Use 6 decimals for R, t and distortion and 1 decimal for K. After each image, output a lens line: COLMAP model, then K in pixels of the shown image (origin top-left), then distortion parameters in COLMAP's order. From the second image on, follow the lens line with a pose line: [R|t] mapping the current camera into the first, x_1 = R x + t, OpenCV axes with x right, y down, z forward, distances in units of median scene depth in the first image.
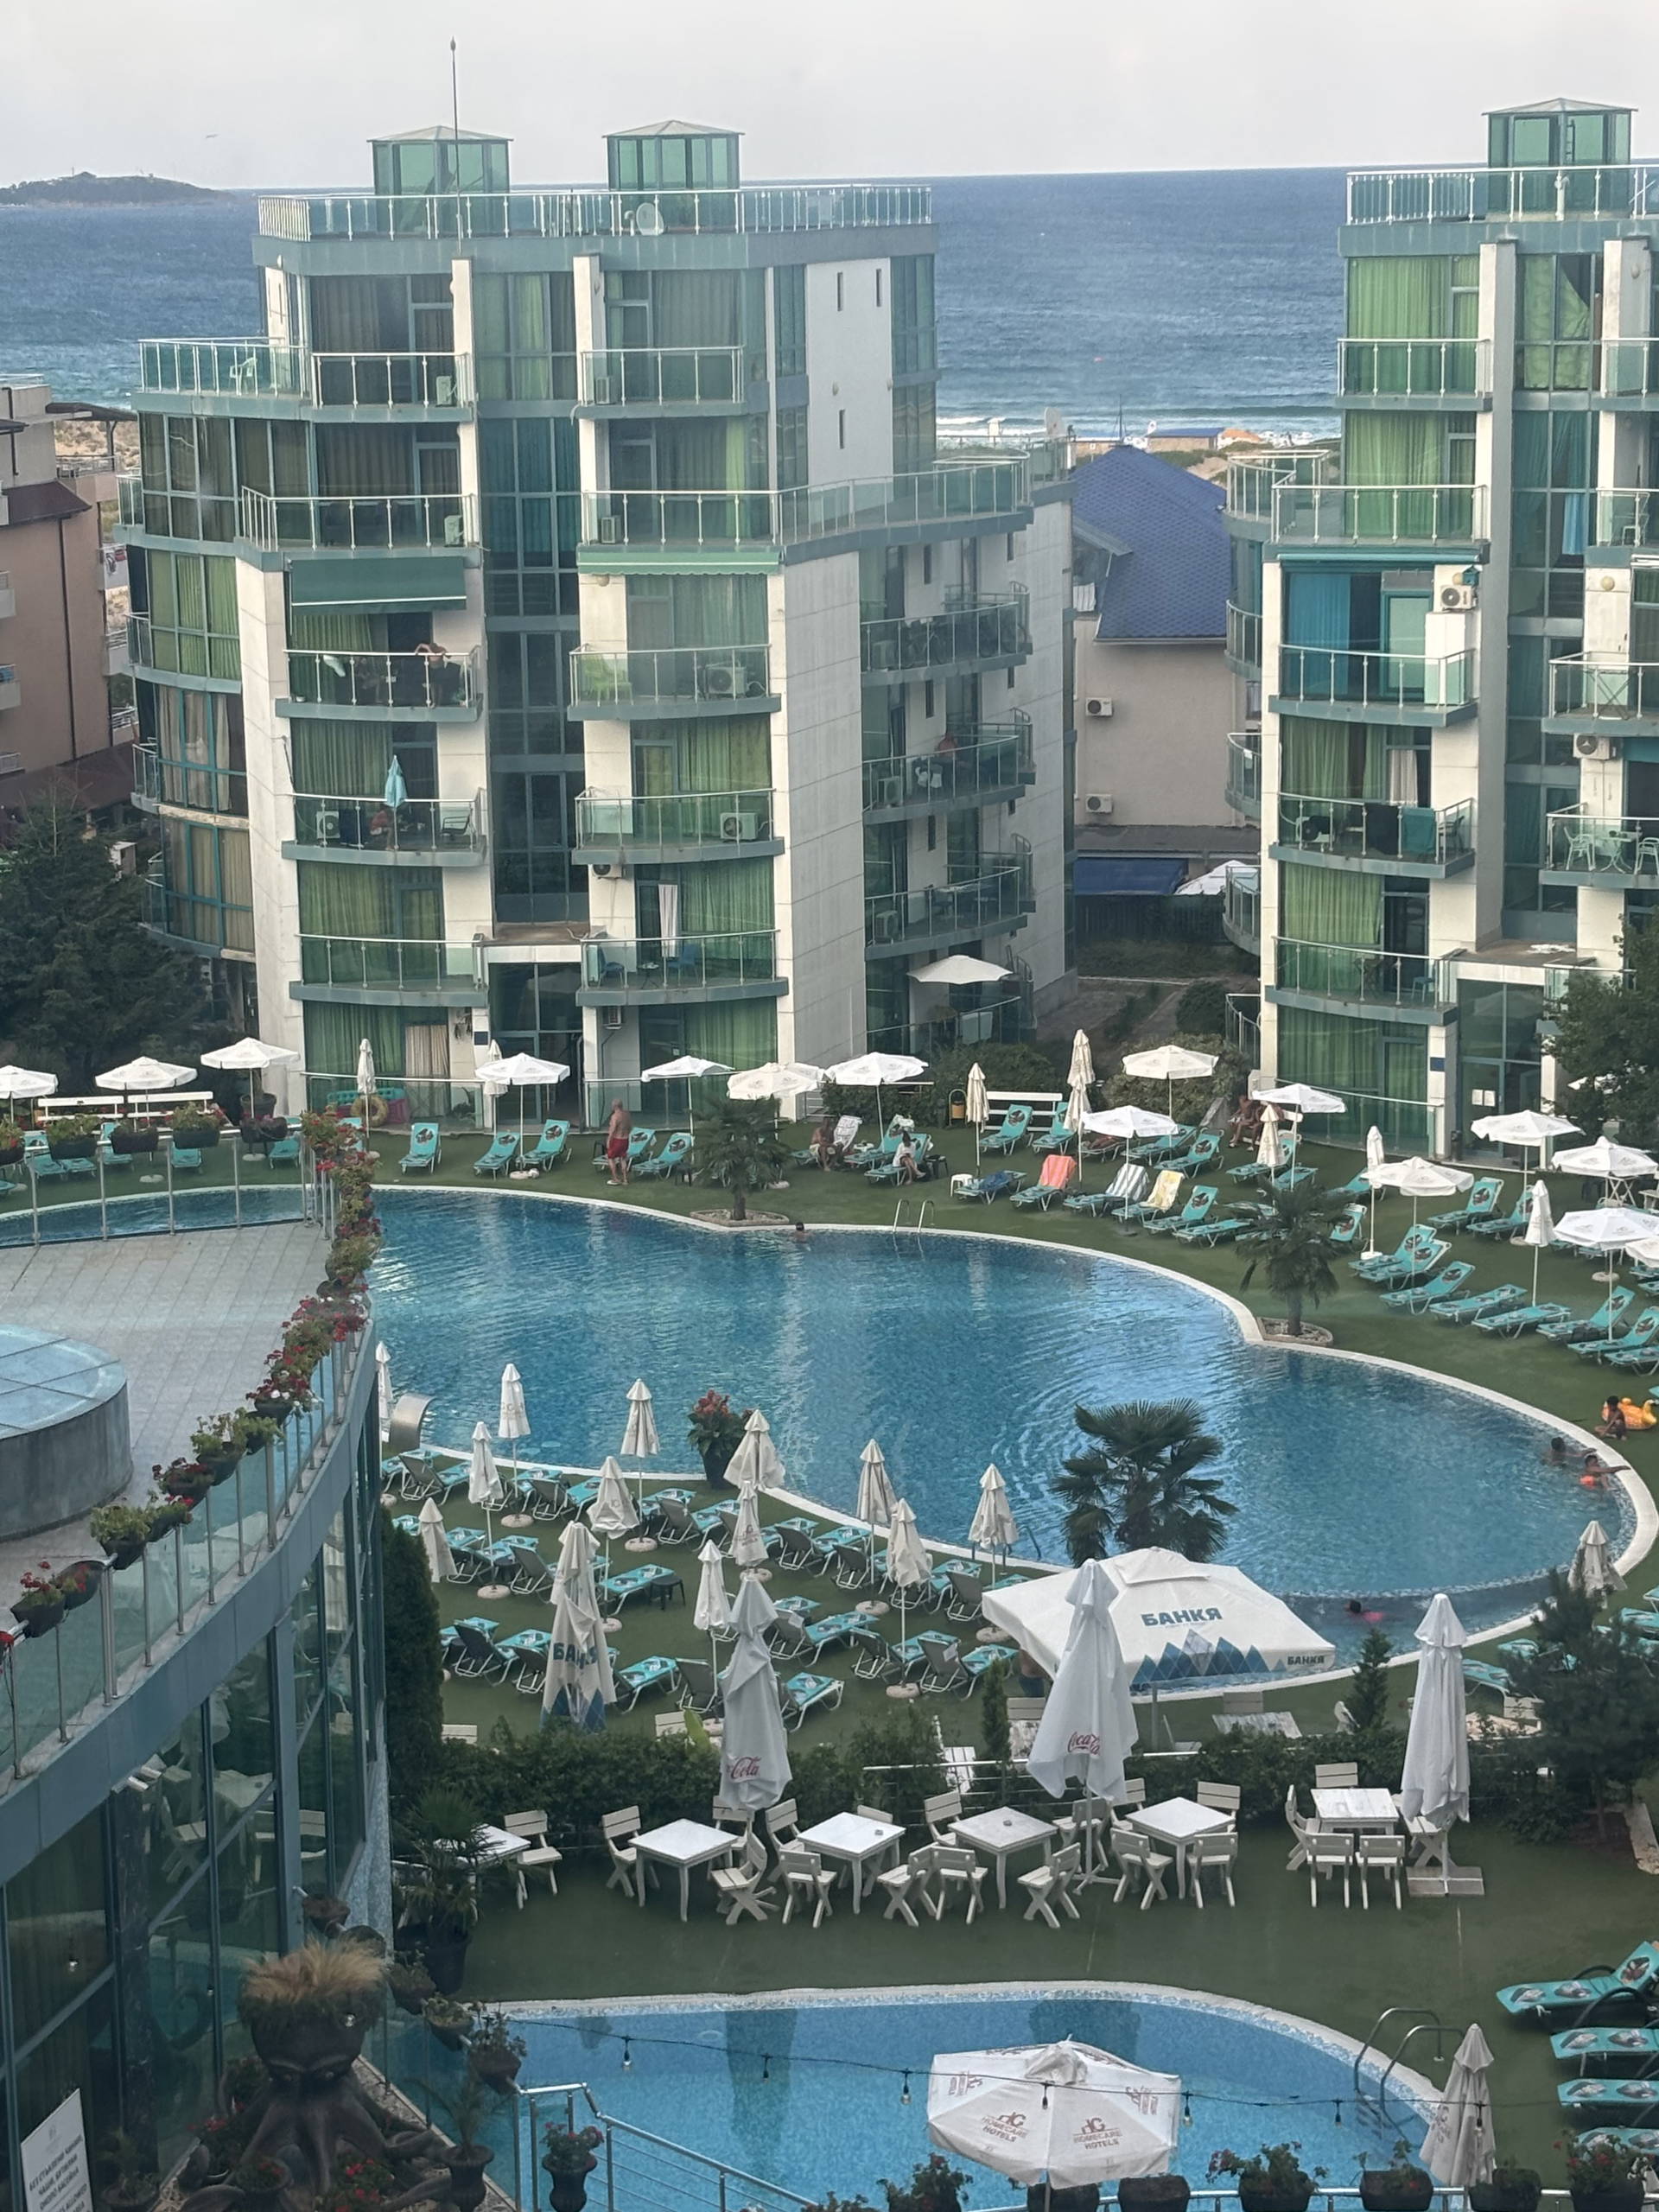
lens RADIAL K [[4435.6, 0, 830.0], [0, 4435.6, 1104.8], [0, 0, 1]] dist [0.056131, 0.000000]
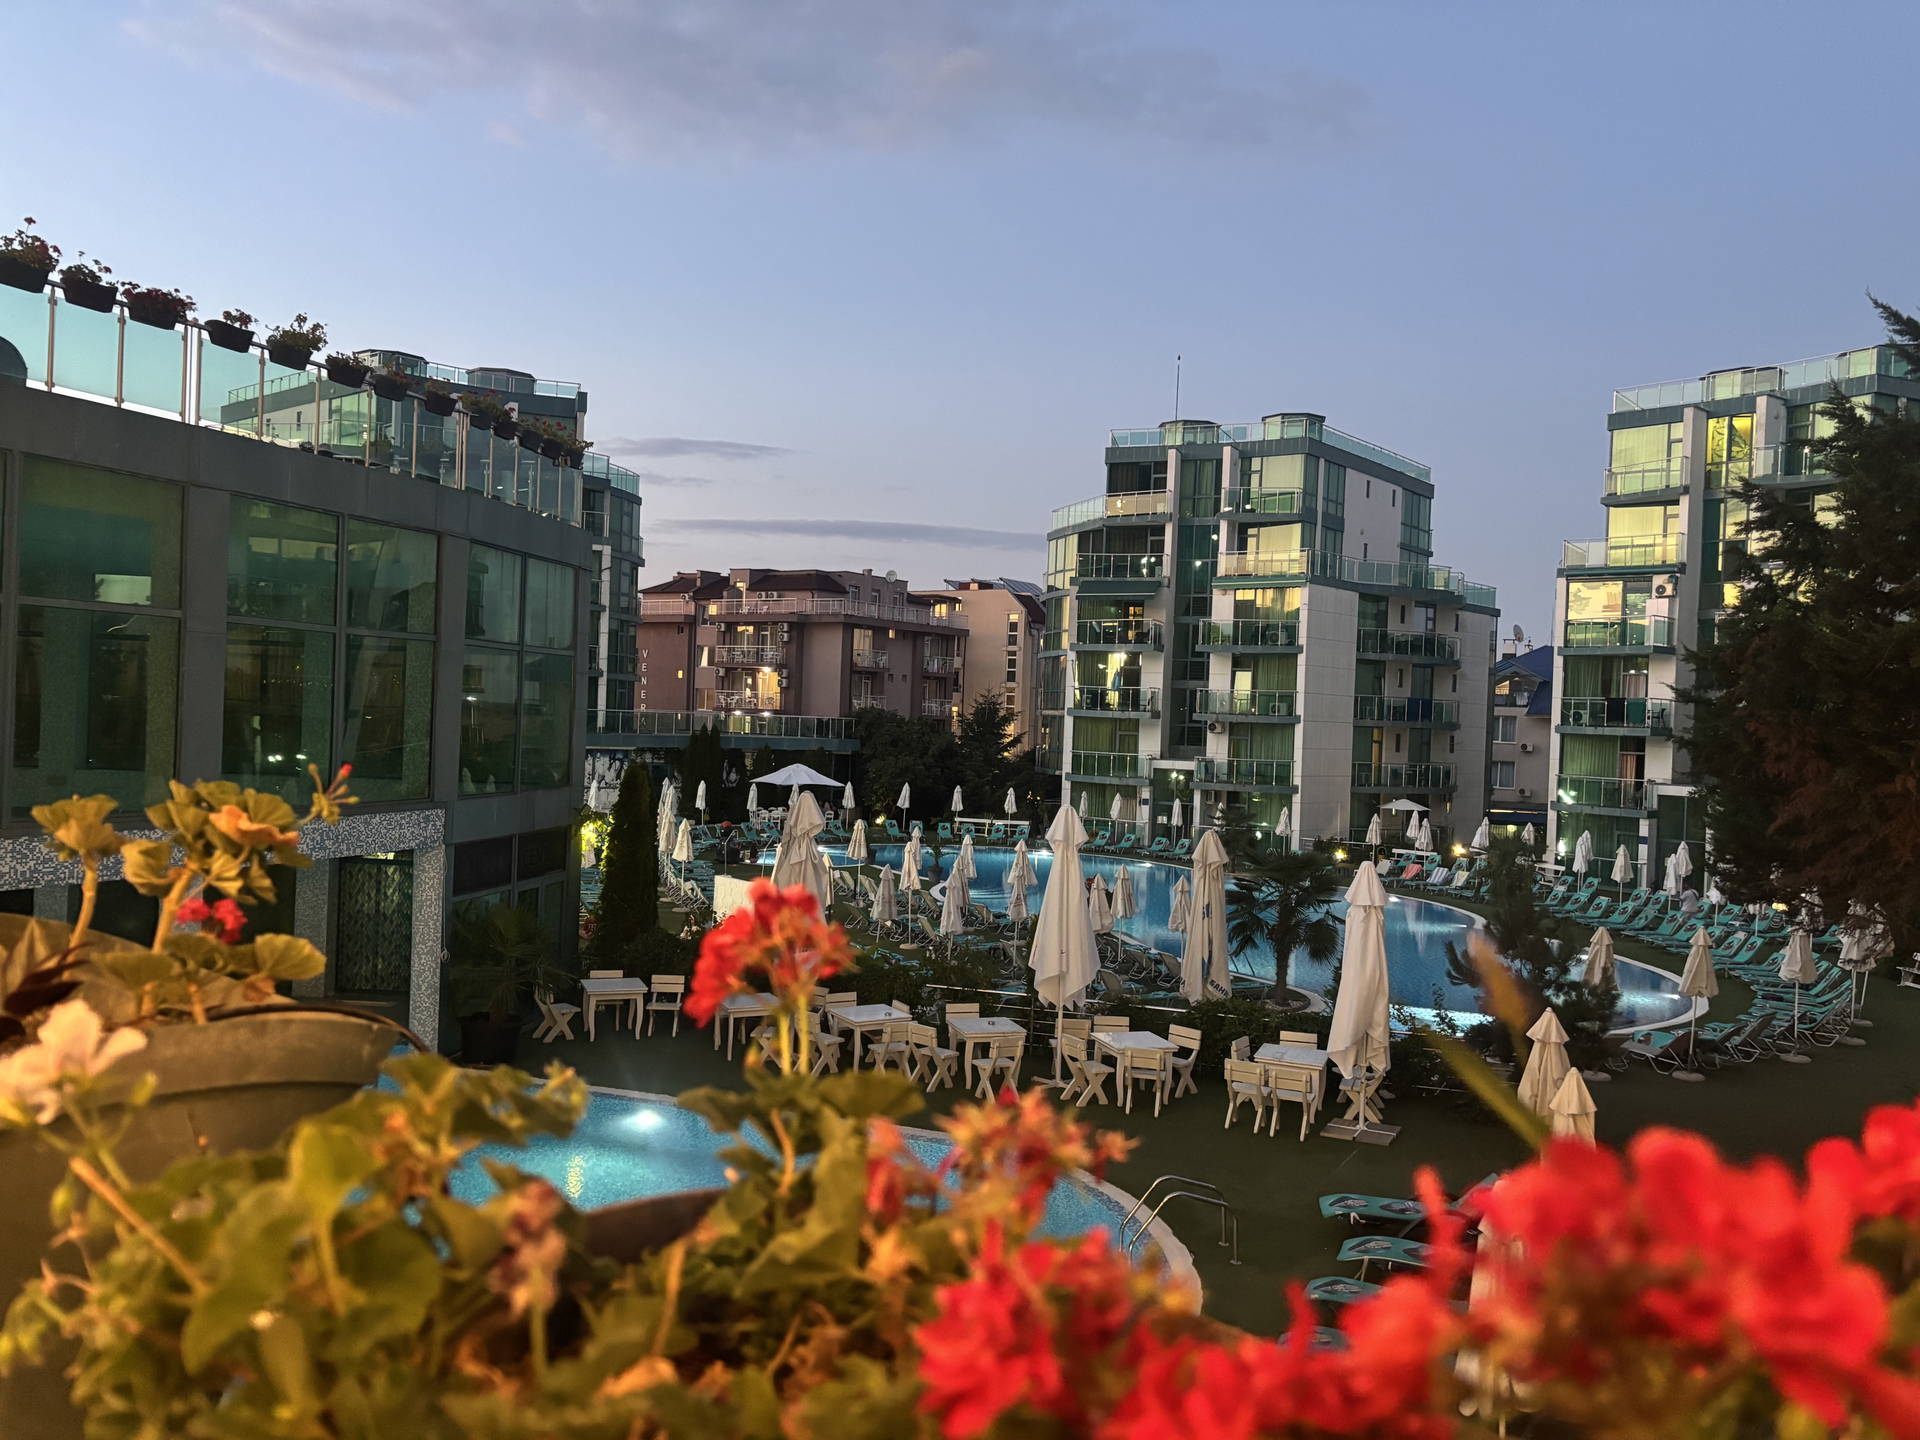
lens RADIAL K [[1458.4, 0, 958.1], [0, 1458.4, 723.3], [0, 0, 1]] dist [-0.000463, -0.002320]
pose [[0.922853, 0.052507, -0.381557, 0.099637], [-0.131394, 0.974153, -0.183741, 0.086454], [0.362048, 0.219700, 0.905899, 0.340090]]
